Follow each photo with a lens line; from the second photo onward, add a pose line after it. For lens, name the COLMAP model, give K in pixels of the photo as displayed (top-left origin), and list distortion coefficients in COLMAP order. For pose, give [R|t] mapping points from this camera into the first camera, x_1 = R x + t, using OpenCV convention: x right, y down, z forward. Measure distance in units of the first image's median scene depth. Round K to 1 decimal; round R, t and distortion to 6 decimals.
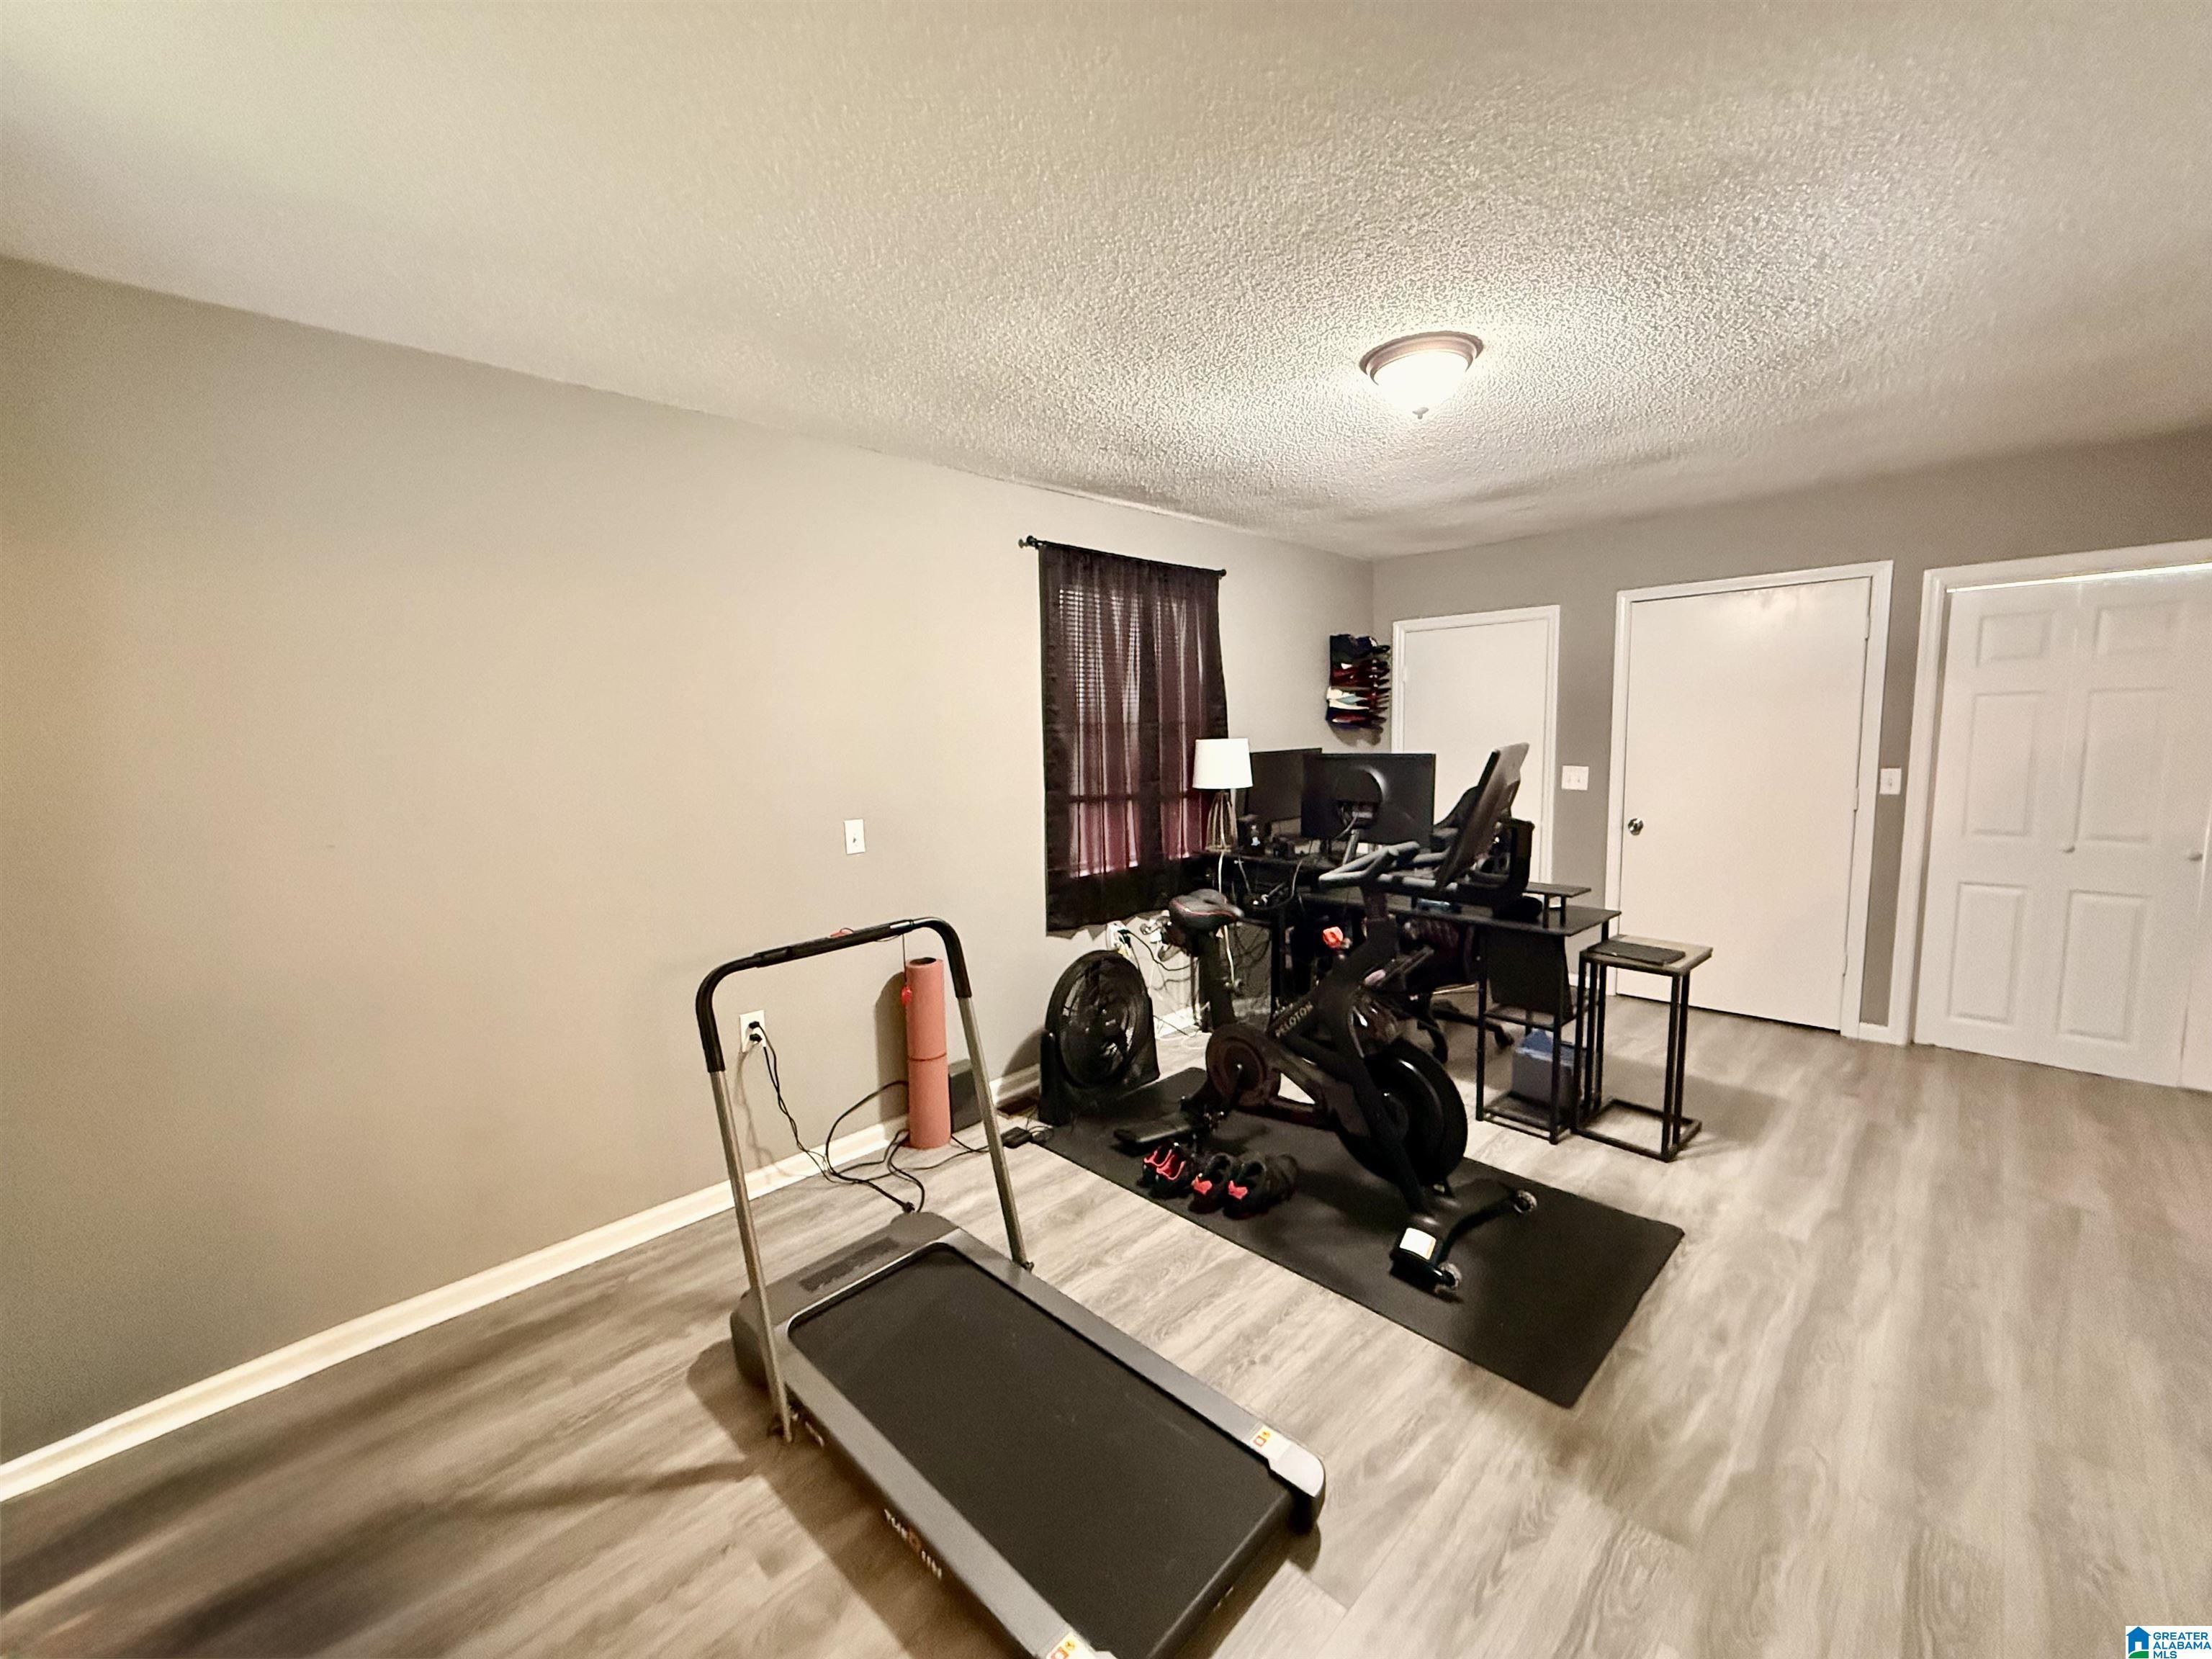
lens RADIAL K [[883.6, 0, 1099.3], [0, 883.6, 825.6], [0, 0, 1]] dist [-0.001784, 0.000519]
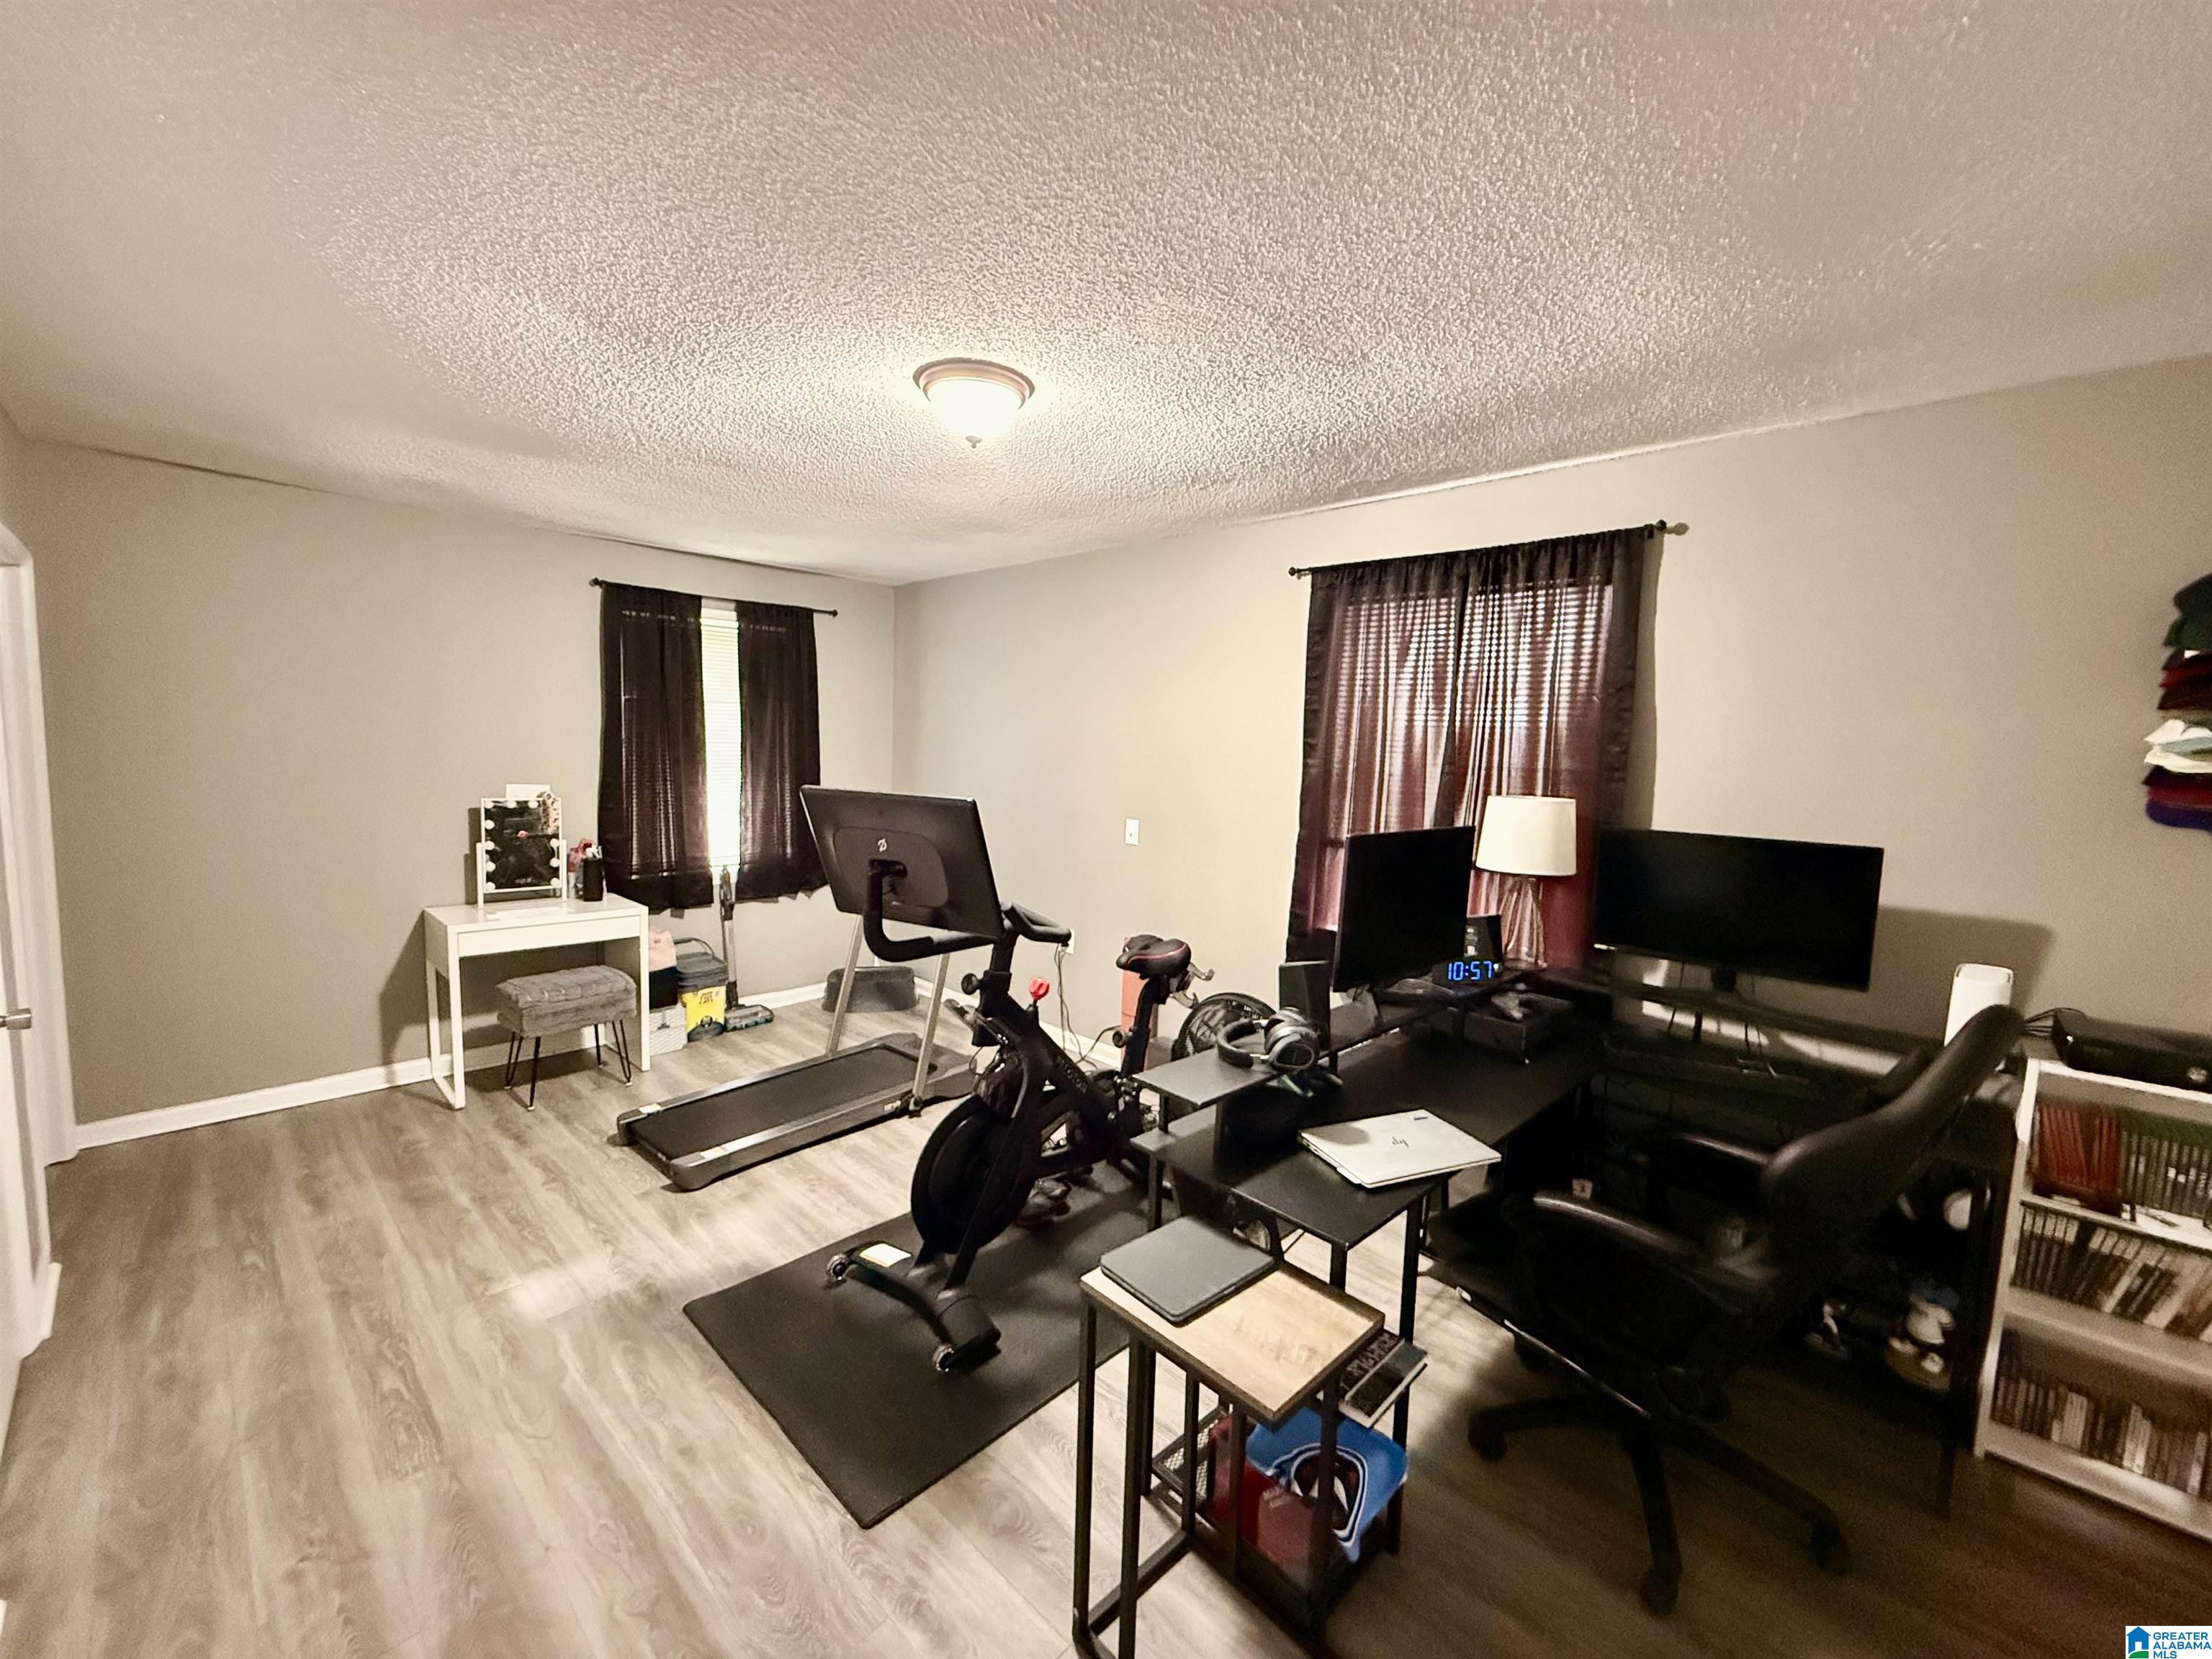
lens RADIAL K [[883.6, 0, 1097.8], [0, 883.6, 829.9], [0, 0, 1]] dist [-0.001784, 0.000519]
pose [[0.034075, 0.130769, -0.990827, 1.179569], [-0.142311, 0.981935, 0.124701, -0.169260], [0.989235, 0.136757, 0.052069, 0.987622]]
